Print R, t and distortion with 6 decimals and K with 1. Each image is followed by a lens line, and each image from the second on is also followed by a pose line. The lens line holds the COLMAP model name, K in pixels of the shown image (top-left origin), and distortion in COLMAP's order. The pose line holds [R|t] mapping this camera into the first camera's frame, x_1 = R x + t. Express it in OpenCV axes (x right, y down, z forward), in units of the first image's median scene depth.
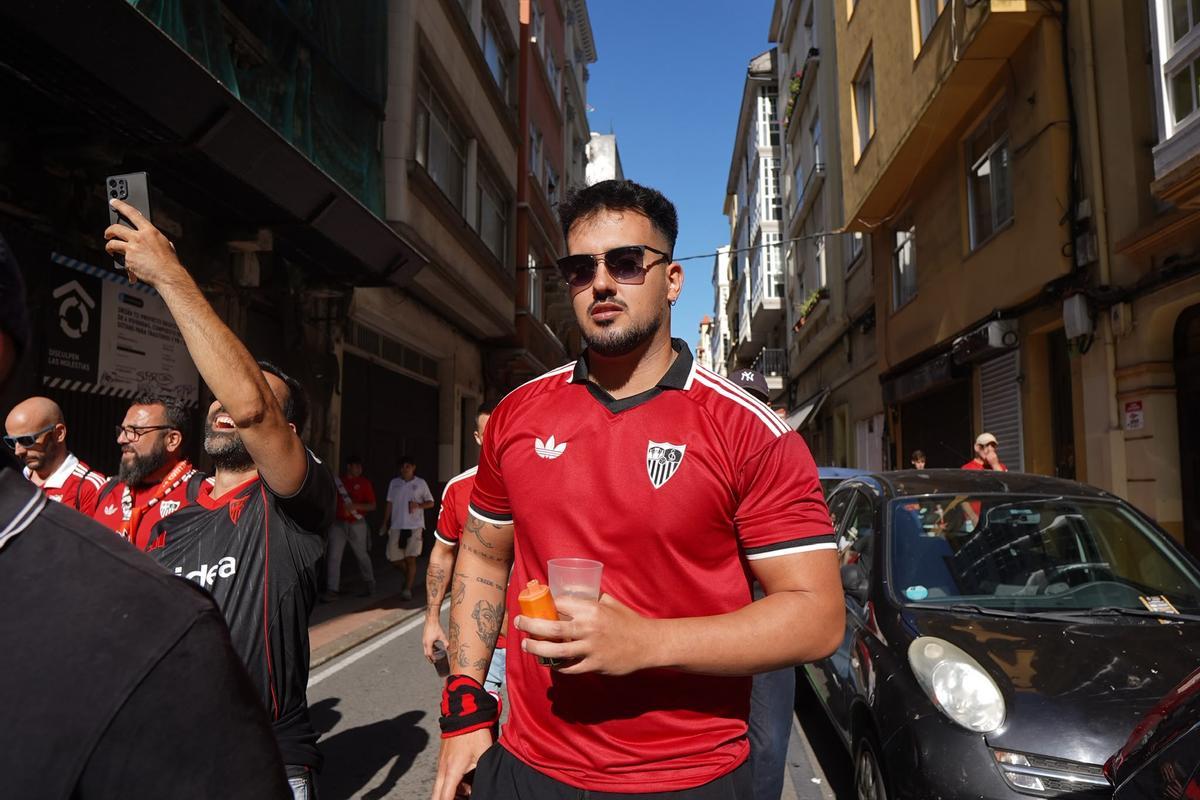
lens RADIAL K [[846.3, 0, 593.0], [0, 846.3, 398.8], [0, 0, 1]] dist [-0.107153, 0.073969]
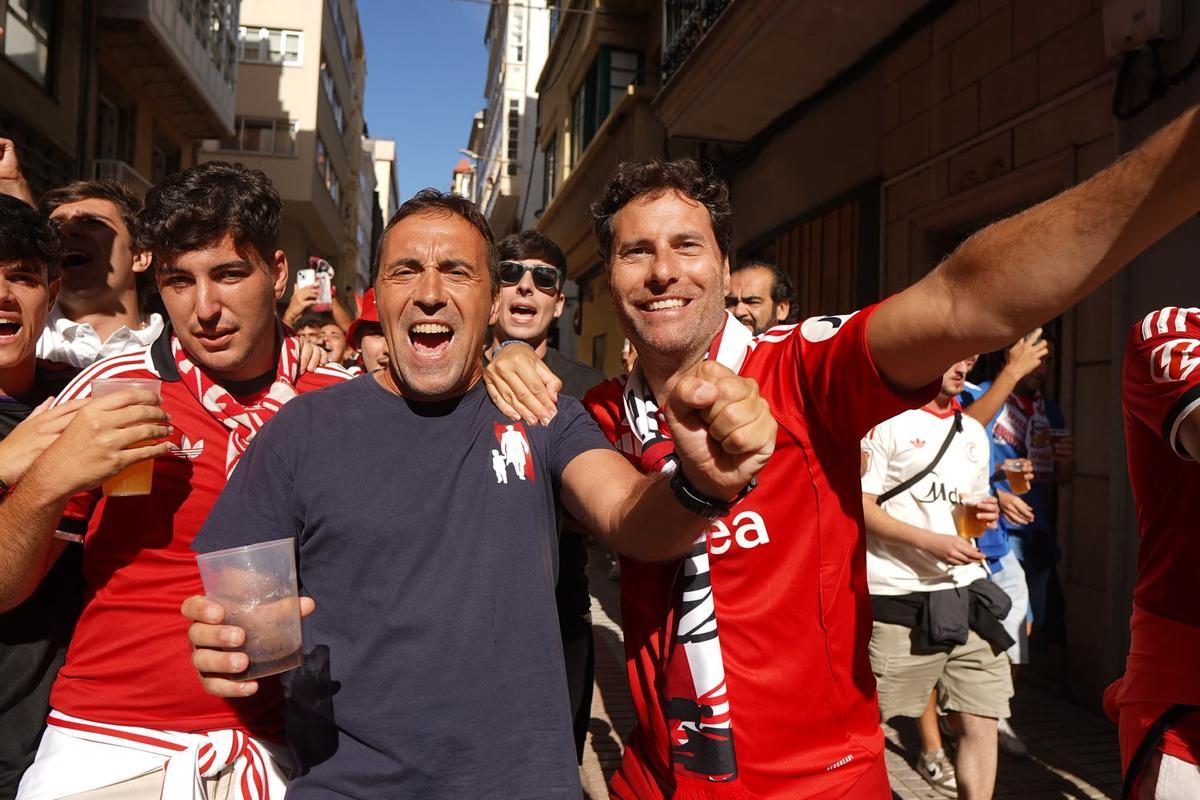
lens RADIAL K [[843.7, 0, 592.1], [0, 843.7, 402.1], [0, 0, 1]] dist [-0.106334, 0.071765]
pose [[0.953974, 0.031735, 0.298206, 0.219546], [-0.059158, 0.994760, 0.083386, 0.144806], [-0.293997, -0.097190, 0.950852, 1.763545]]
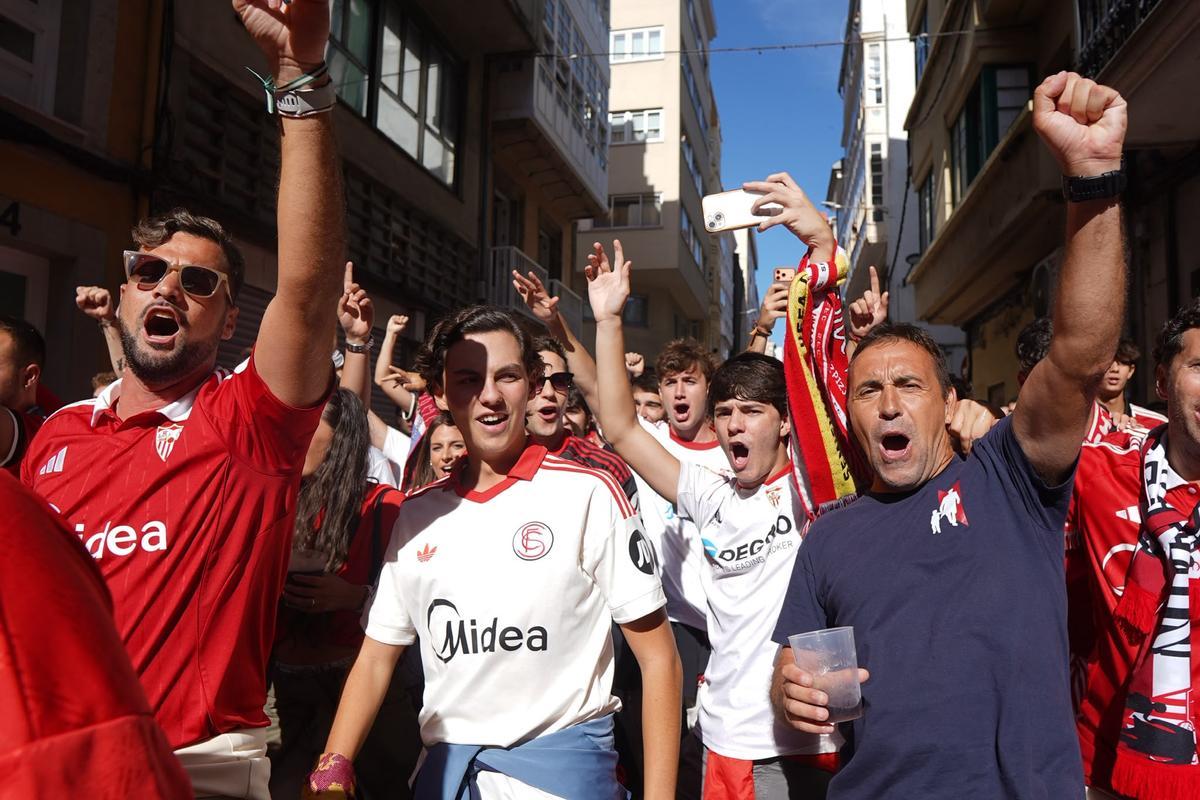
lens RADIAL K [[846.3, 0, 593.0], [0, 846.3, 398.8], [0, 0, 1]] dist [-0.107153, 0.073969]
pose [[0.992553, 0.008179, -0.121537, 0.208732], [-0.005204, 0.999680, 0.024775, 0.144007], [0.121701, -0.023958, 0.992278, 1.789376]]
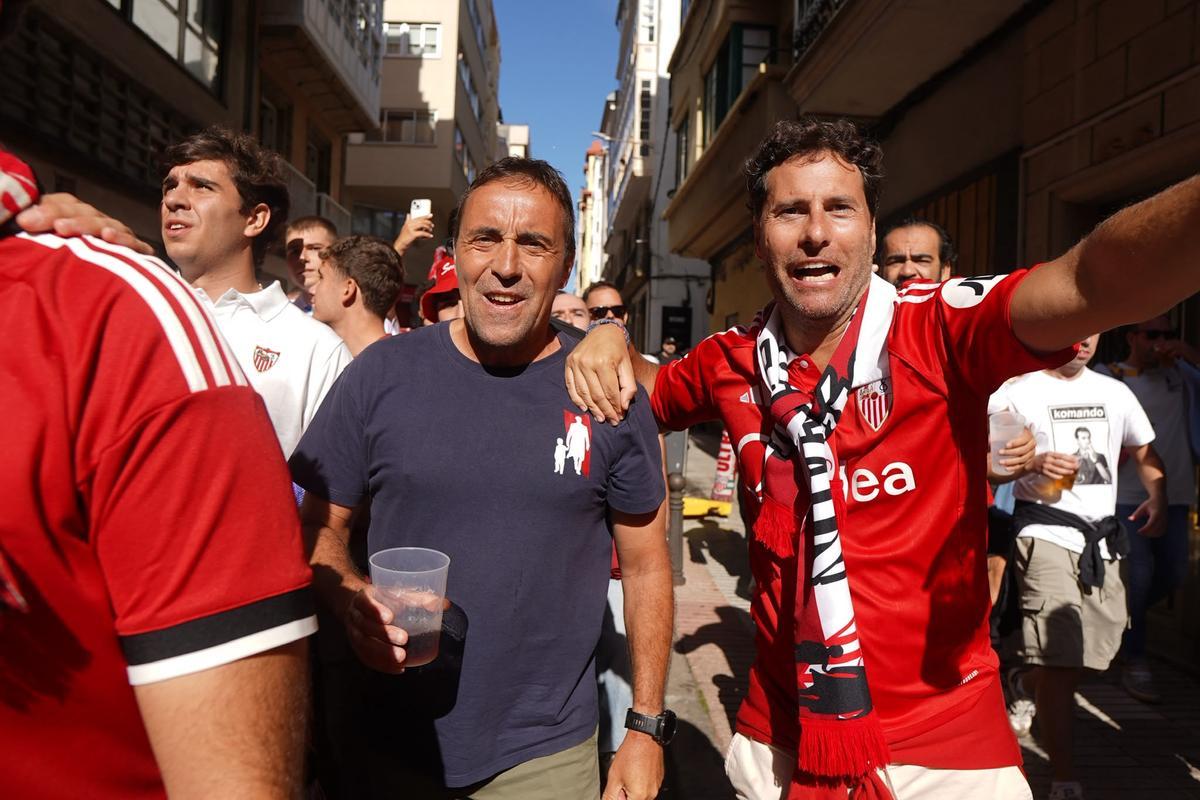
lens RADIAL K [[846.3, 0, 593.0], [0, 846.3, 398.8], [0, 0, 1]] dist [-0.107153, 0.073969]
pose [[0.988712, 0.028970, 0.146998, 0.216479], [-0.045454, 0.992886, 0.110049, 0.145460], [-0.142765, -0.115488, 0.982996, 1.751142]]
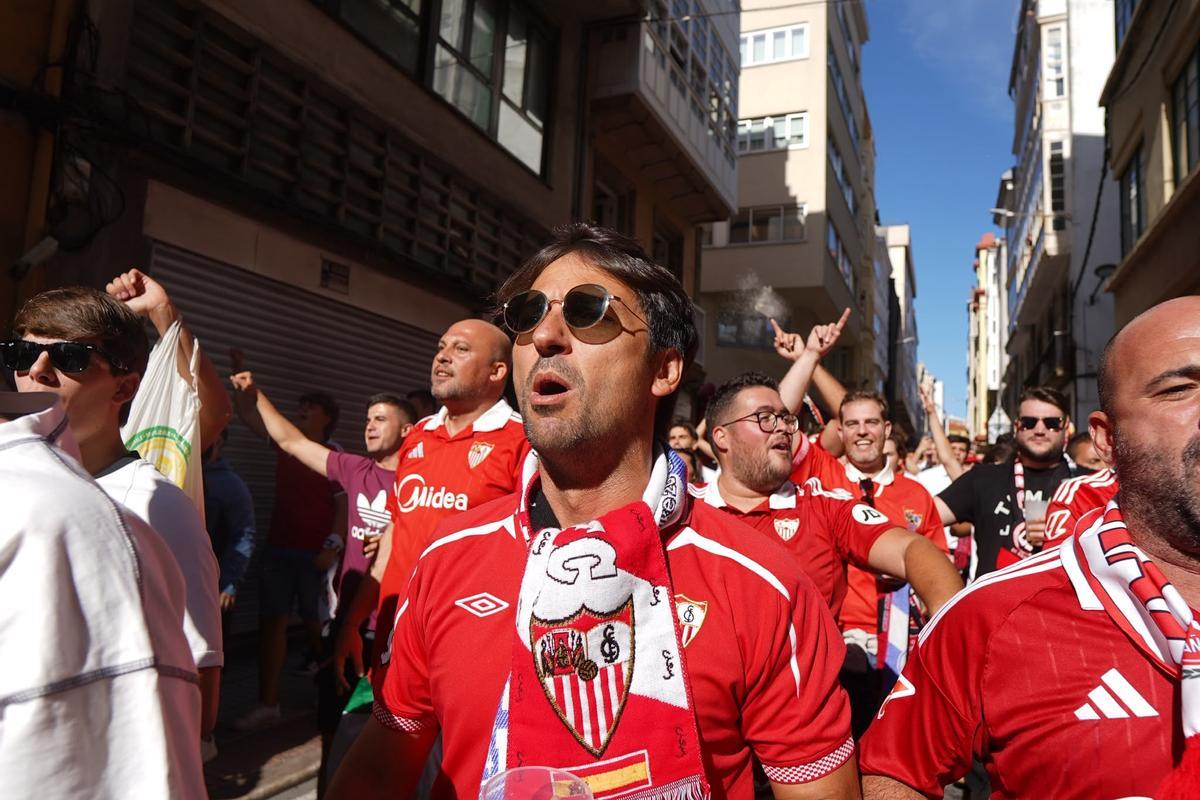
lens RADIAL K [[843.7, 0, 592.1], [0, 843.7, 402.1], [0, 0, 1]] dist [-0.106334, 0.071765]
pose [[0.955043, 0.015383, -0.296066, 0.218444], [-0.018798, 0.999786, -0.008689, 0.151532], [0.295869, 0.013864, 0.955128, 1.904159]]
